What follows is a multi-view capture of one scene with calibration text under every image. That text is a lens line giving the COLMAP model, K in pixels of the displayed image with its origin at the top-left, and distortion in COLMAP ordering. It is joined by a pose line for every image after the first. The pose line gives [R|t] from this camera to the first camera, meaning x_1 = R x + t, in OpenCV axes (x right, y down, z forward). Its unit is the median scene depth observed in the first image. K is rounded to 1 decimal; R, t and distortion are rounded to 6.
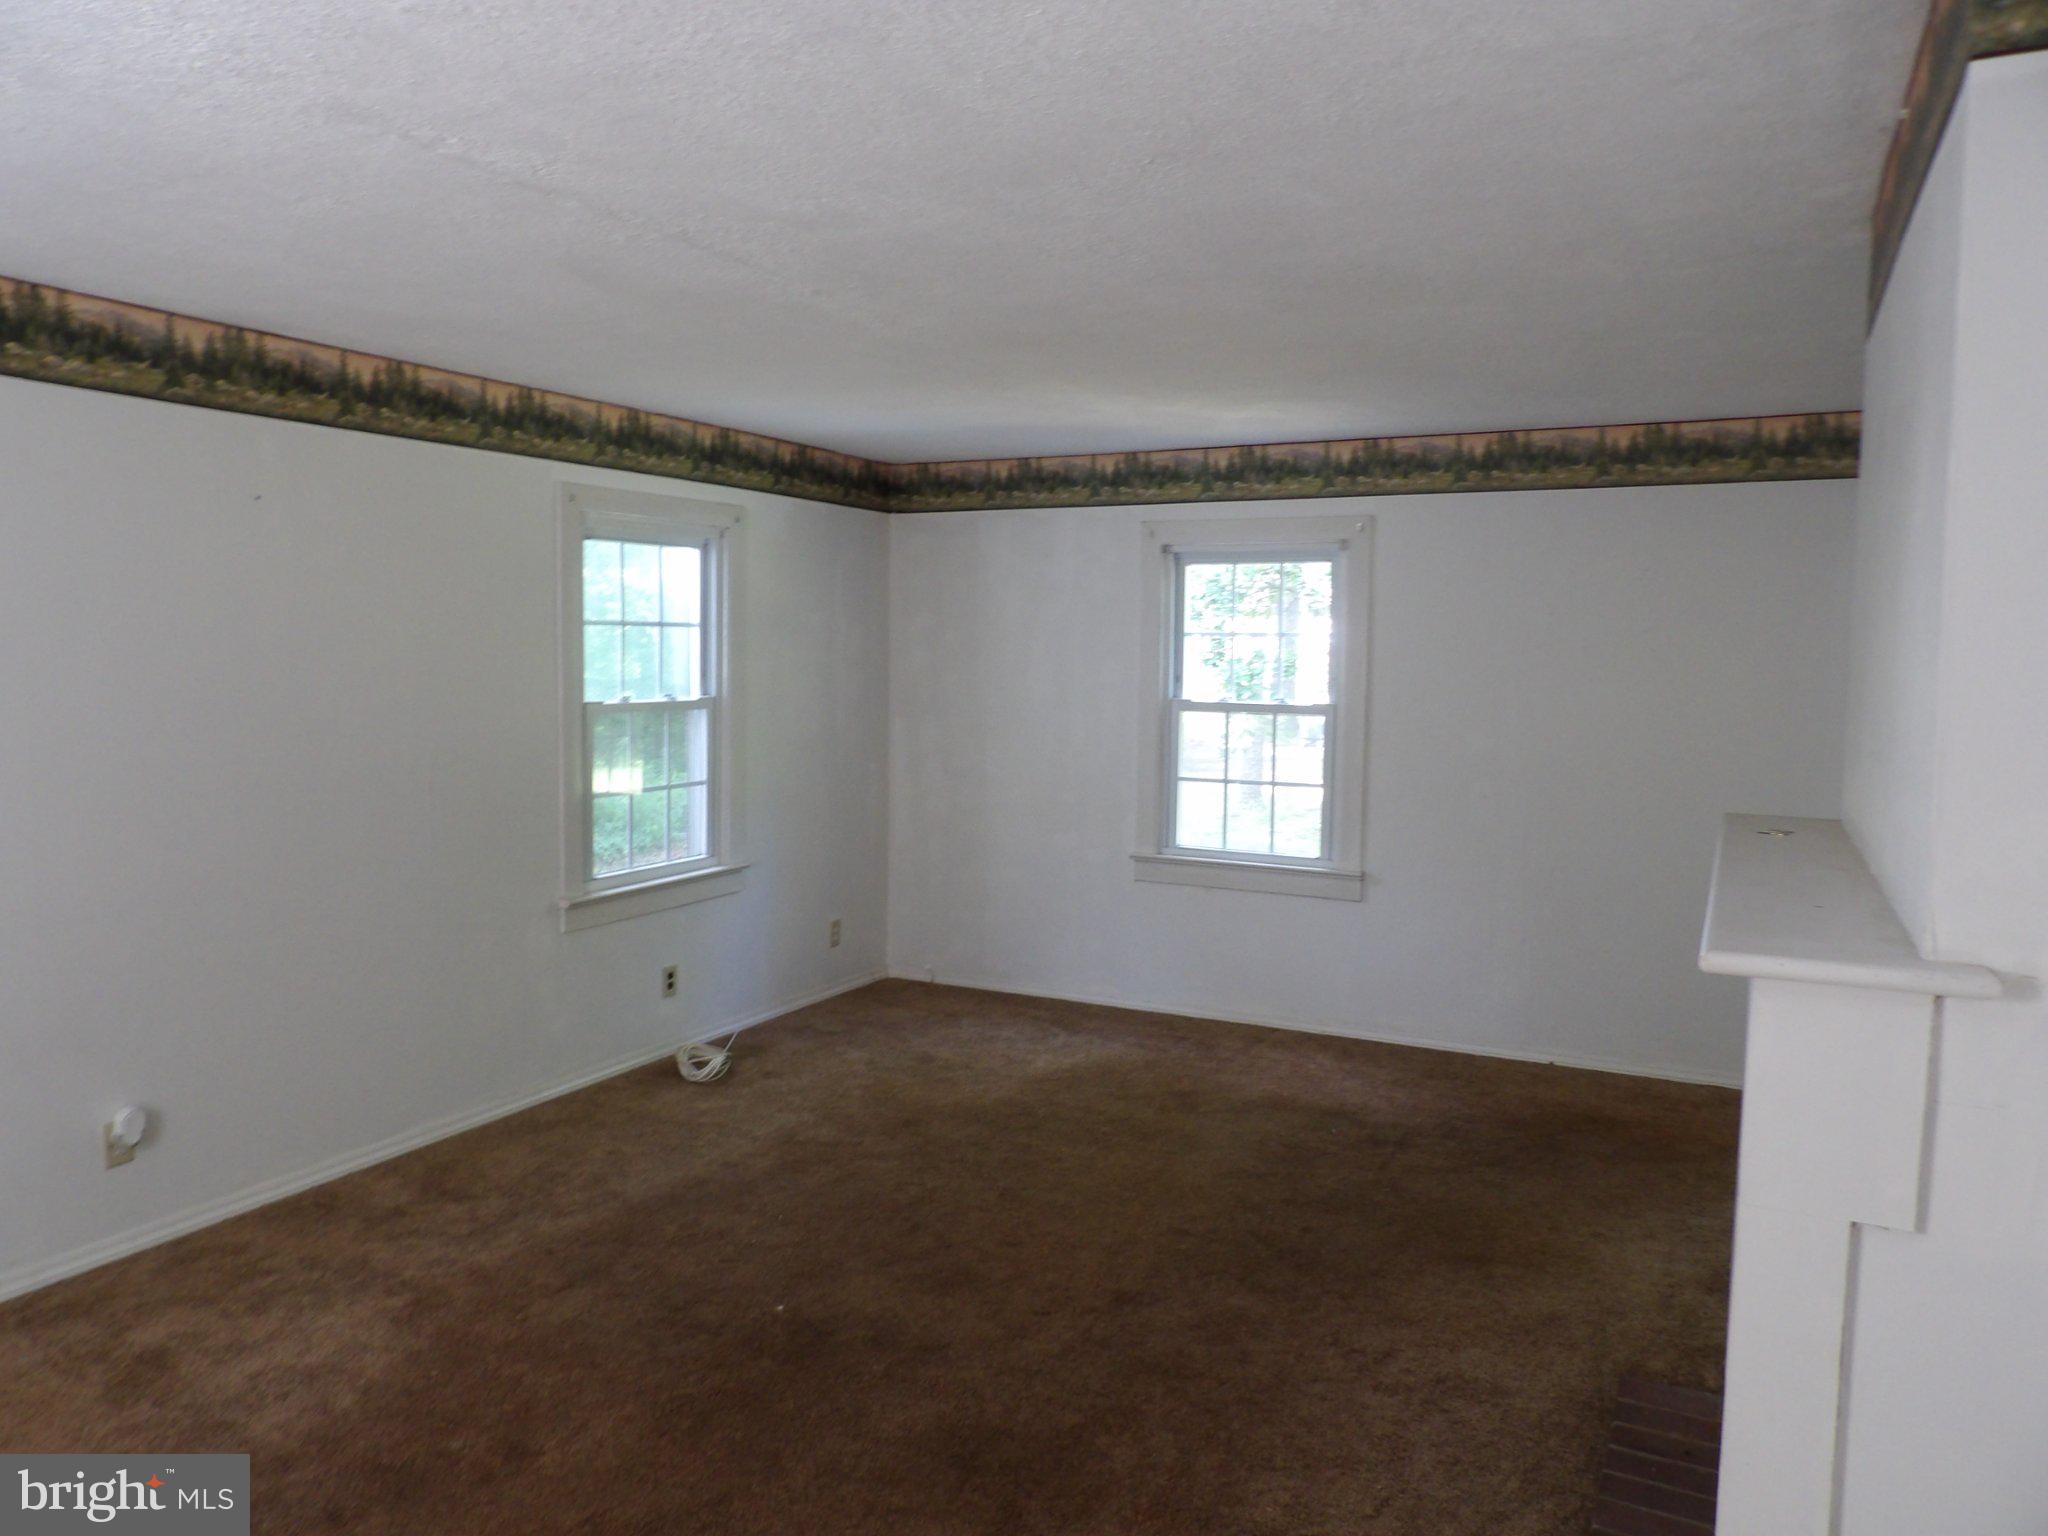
lens RADIAL K [[1412.6, 0, 1024.0], [0, 1412.6, 768.0], [0, 0, 1]] dist [-0.036056, 0.035426]
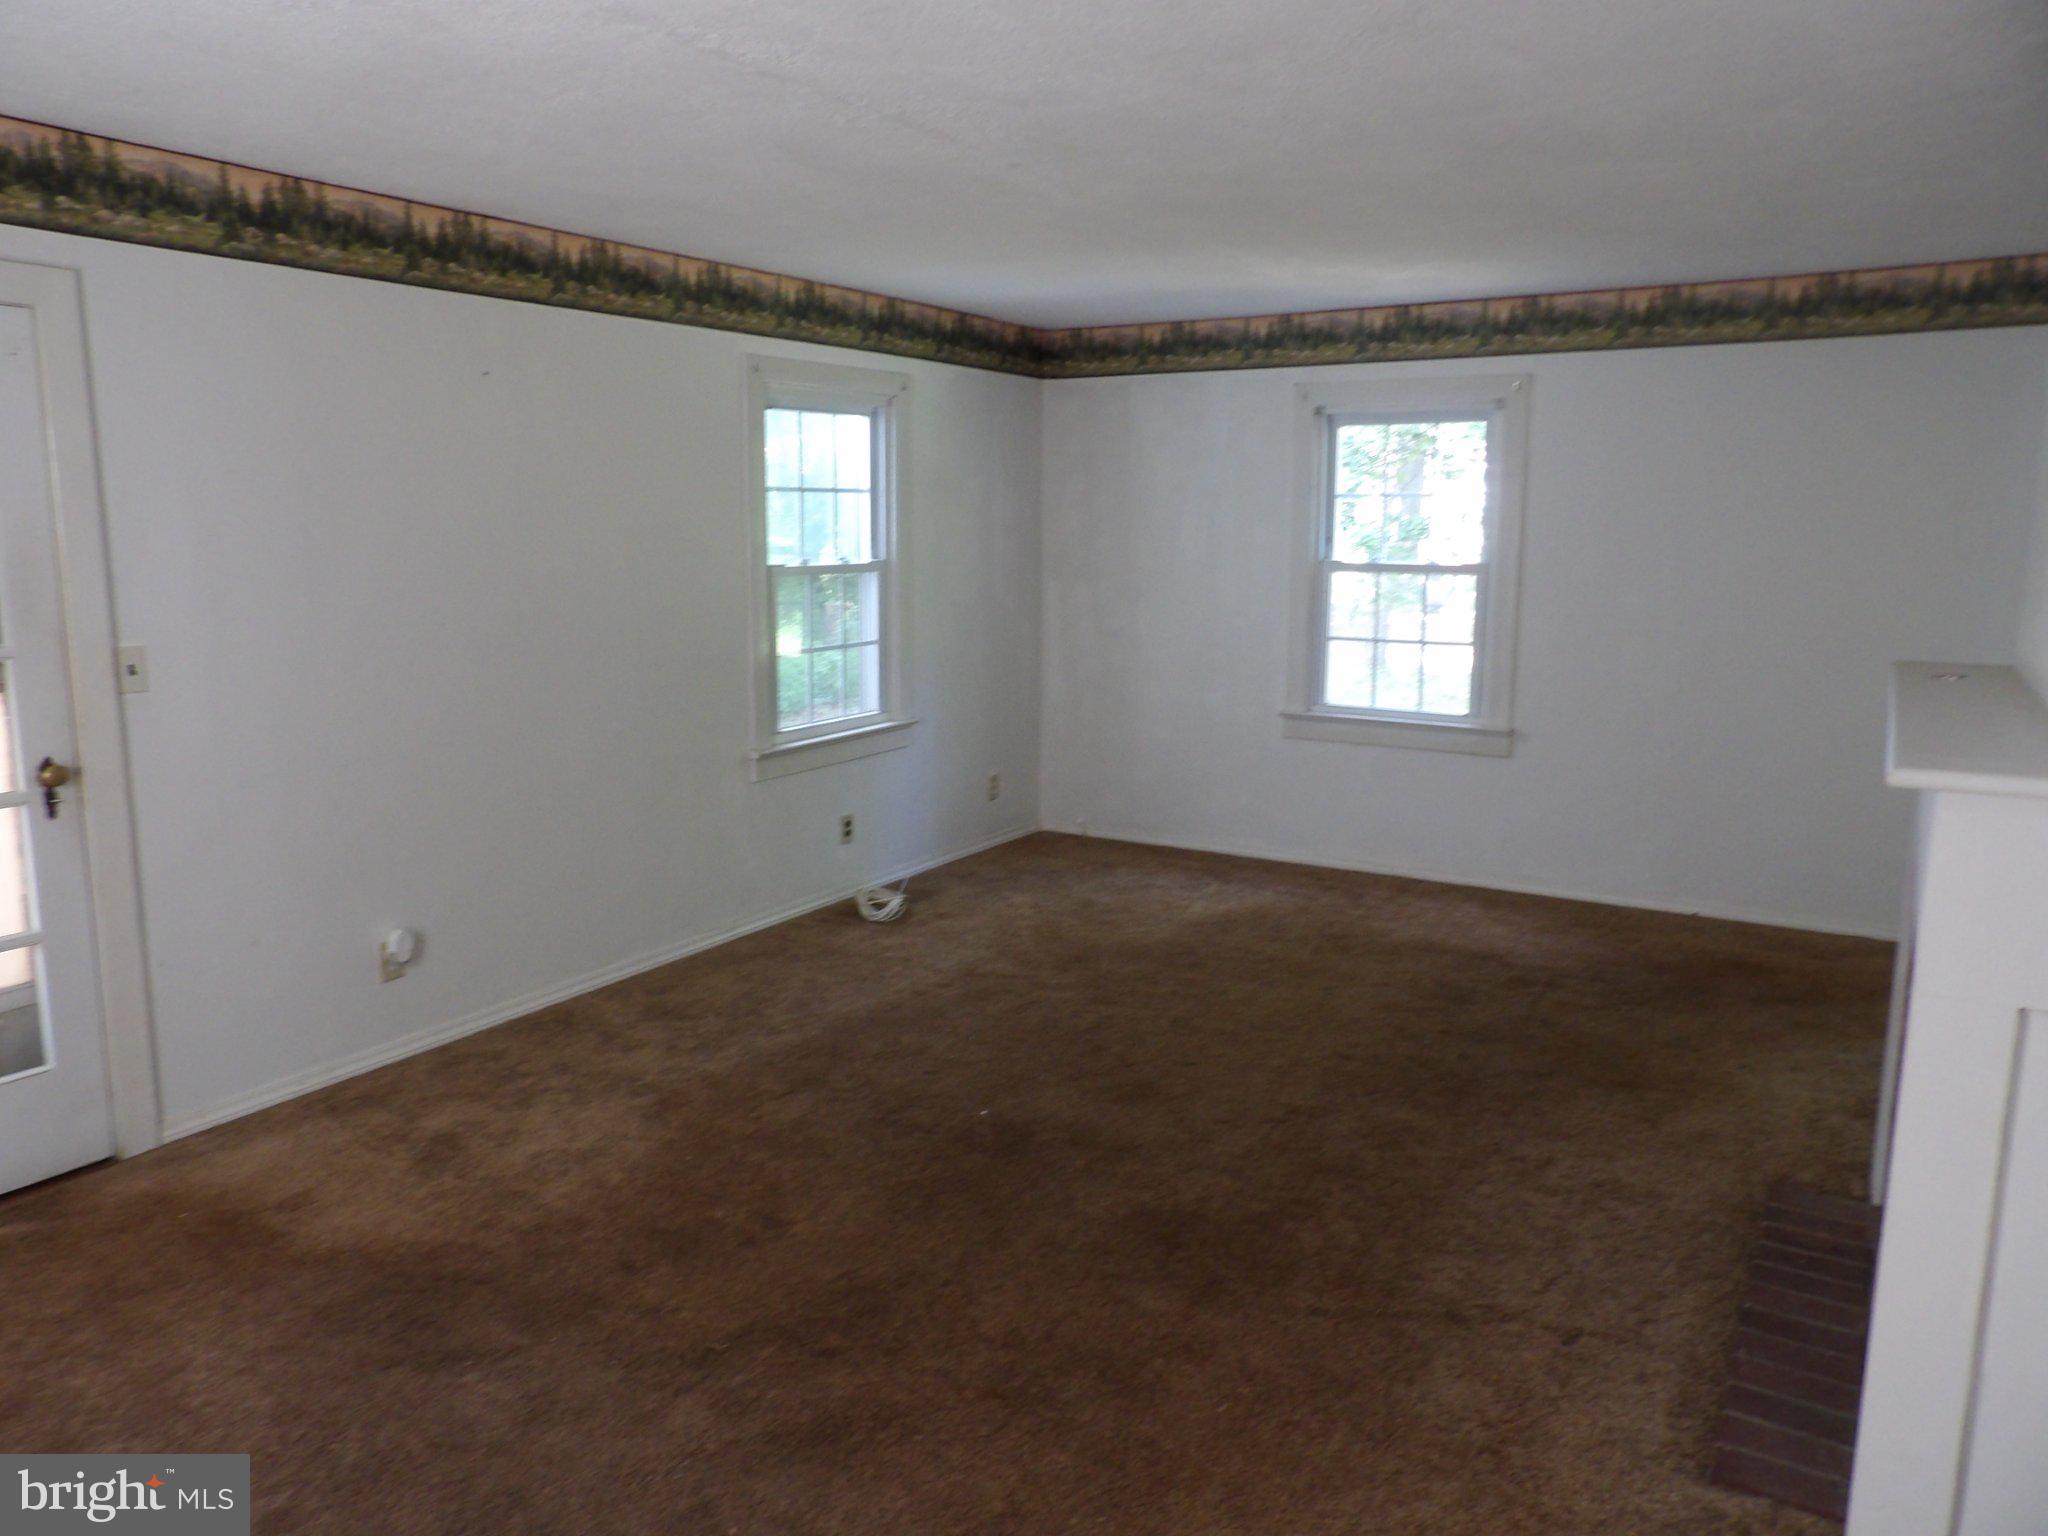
lens RADIAL K [[1445.4, 0, 1005.0], [0, 1445.4, 764.9], [0, 0, 1]] dist [-0.031718, 0.034226]
pose [[0.997364, 0.002782, -0.072501, -0.059173], [0.003273, 0.996522, 0.083265, 0.013667], [0.072480, -0.083283, 0.993887, -0.081108]]
